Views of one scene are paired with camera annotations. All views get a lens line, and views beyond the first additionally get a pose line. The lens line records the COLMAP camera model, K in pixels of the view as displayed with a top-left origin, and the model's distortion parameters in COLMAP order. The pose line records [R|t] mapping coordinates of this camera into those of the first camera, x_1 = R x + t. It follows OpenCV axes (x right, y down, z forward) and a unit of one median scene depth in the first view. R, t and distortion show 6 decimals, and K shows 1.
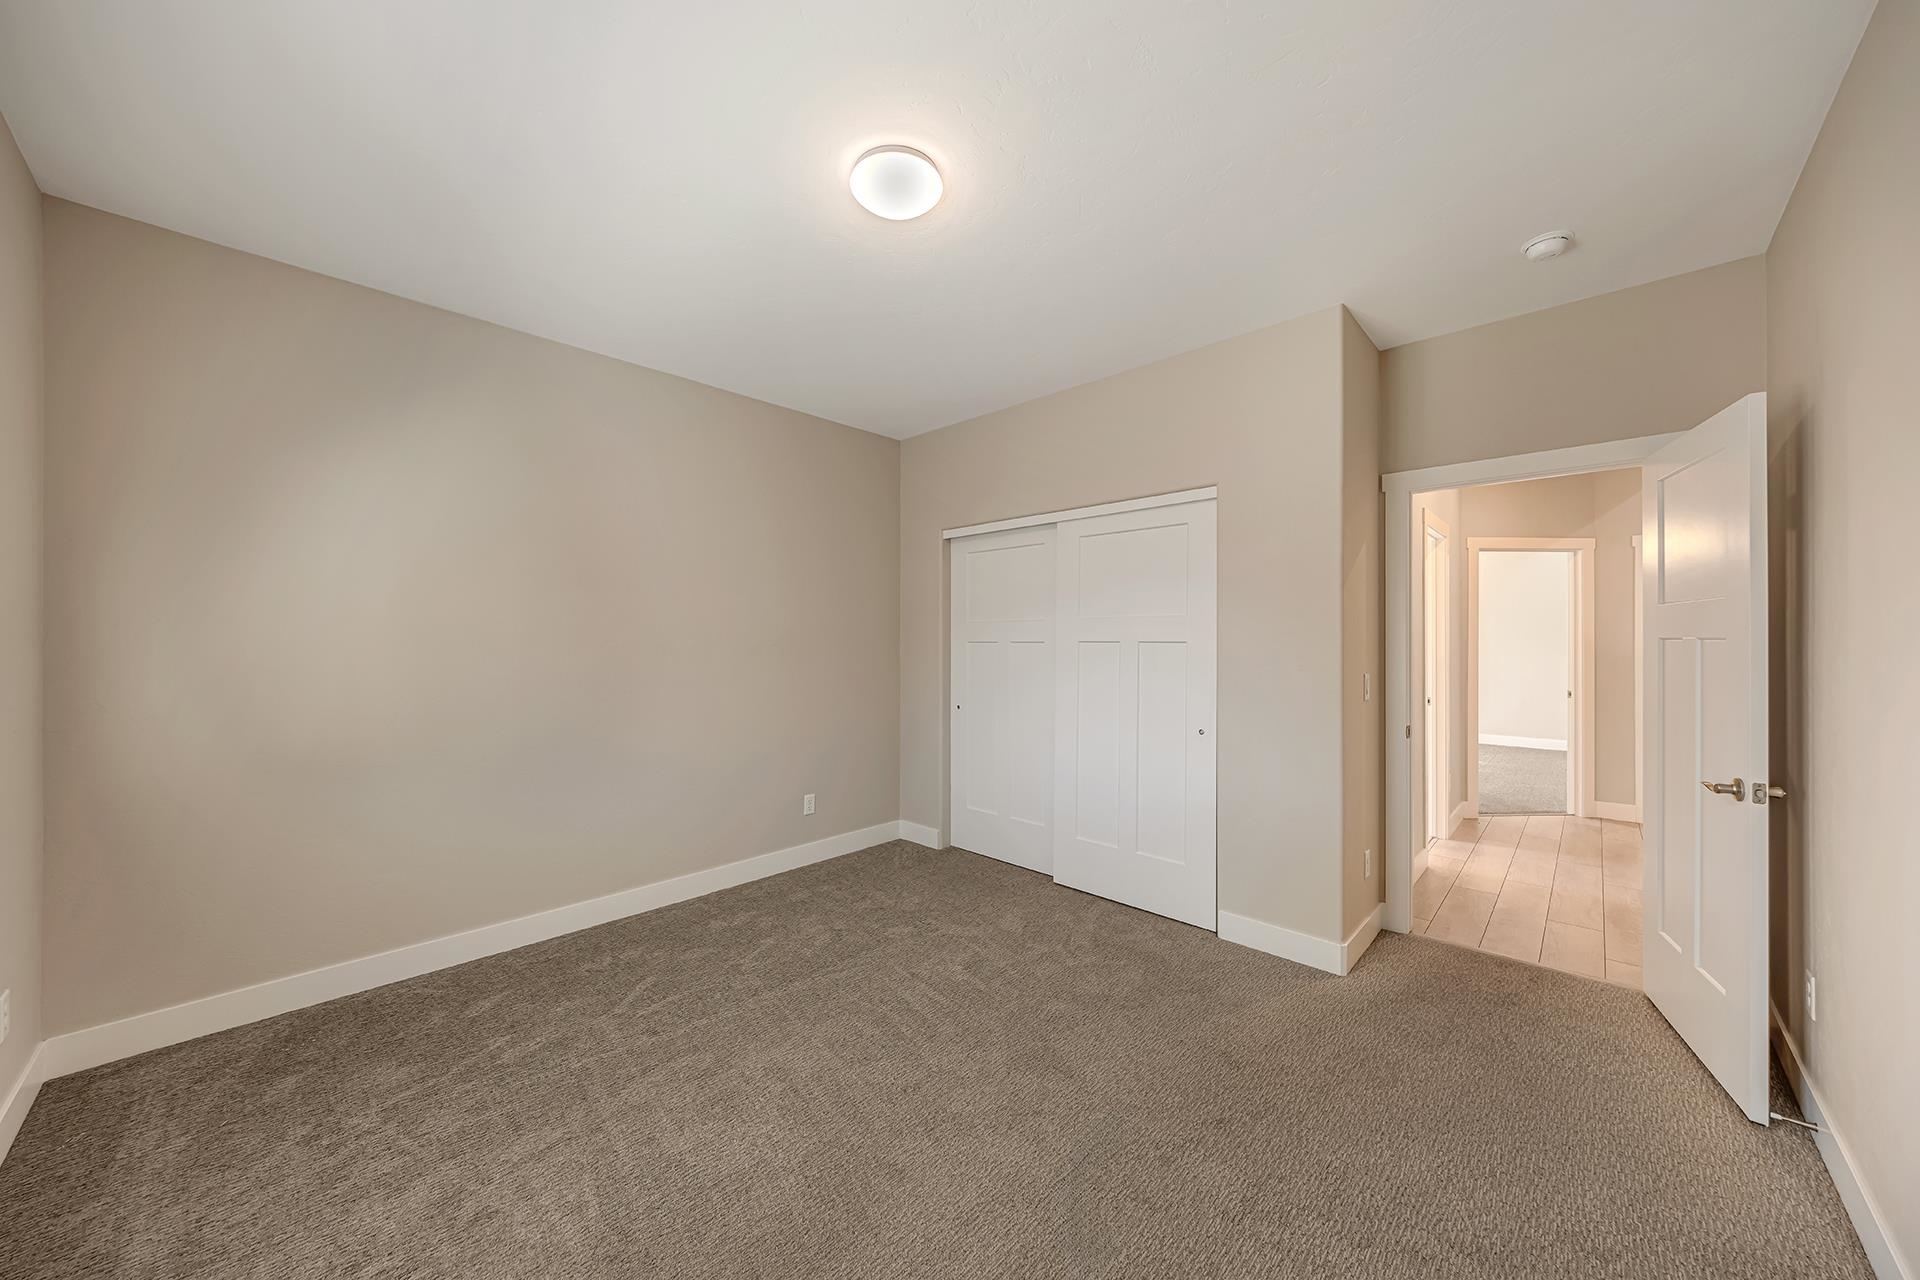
lens RADIAL K [[661.3, 0, 960.0], [0, 661.3, 640.0], [0, 0, 1]] dist [0.011508, -0.000075]
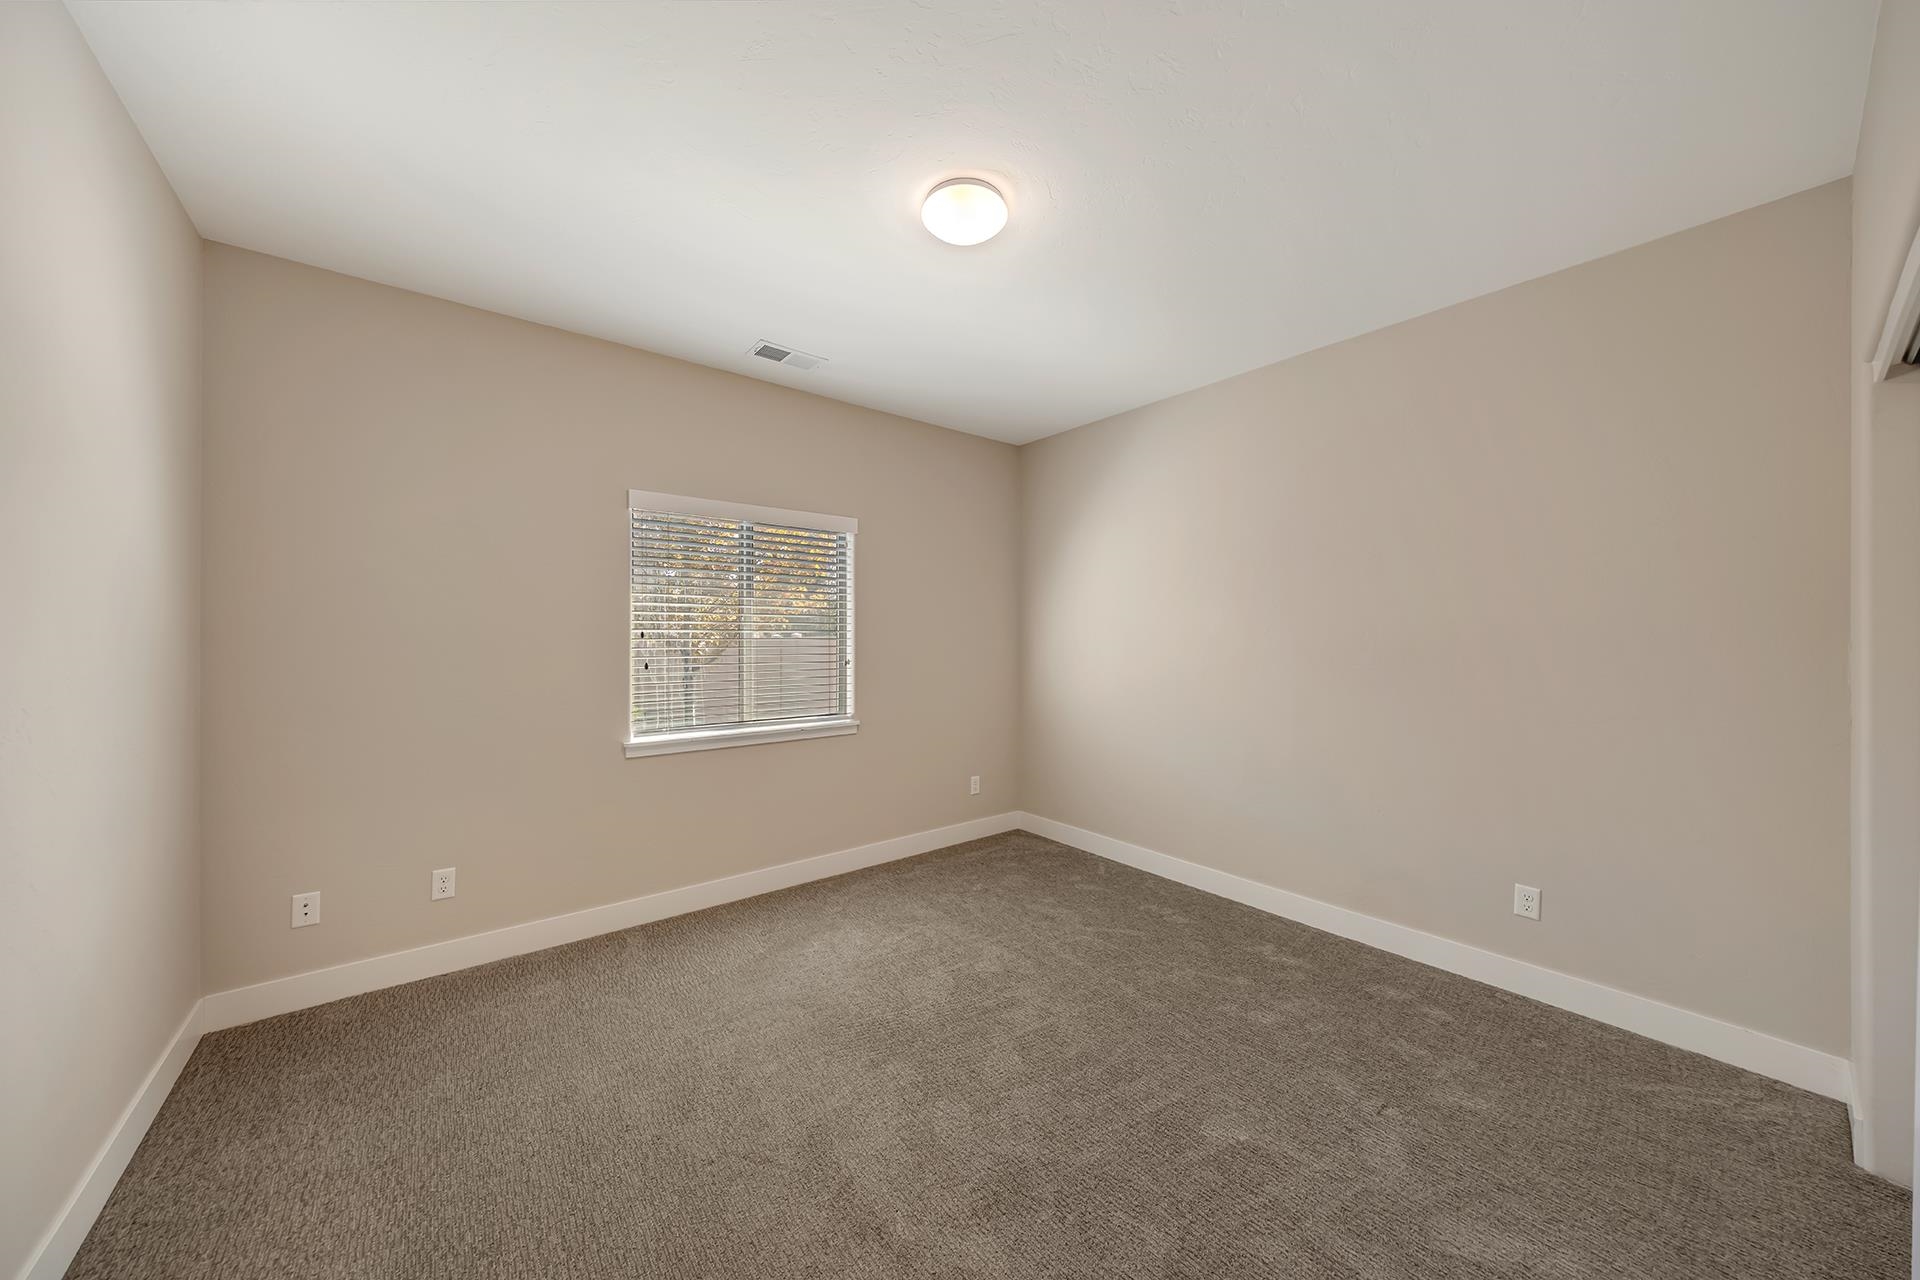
lens RADIAL K [[661.3, 0, 960.0], [0, 661.3, 640.0], [0, 0, 1]] dist [0.011508, -0.000075]
pose [[-0.123370, -0.000019, -0.992361, 0.597009], [-0.003151, 0.999995, 0.000373, 0.003982], [0.992356, 0.003173, -0.123370, 0.699014]]
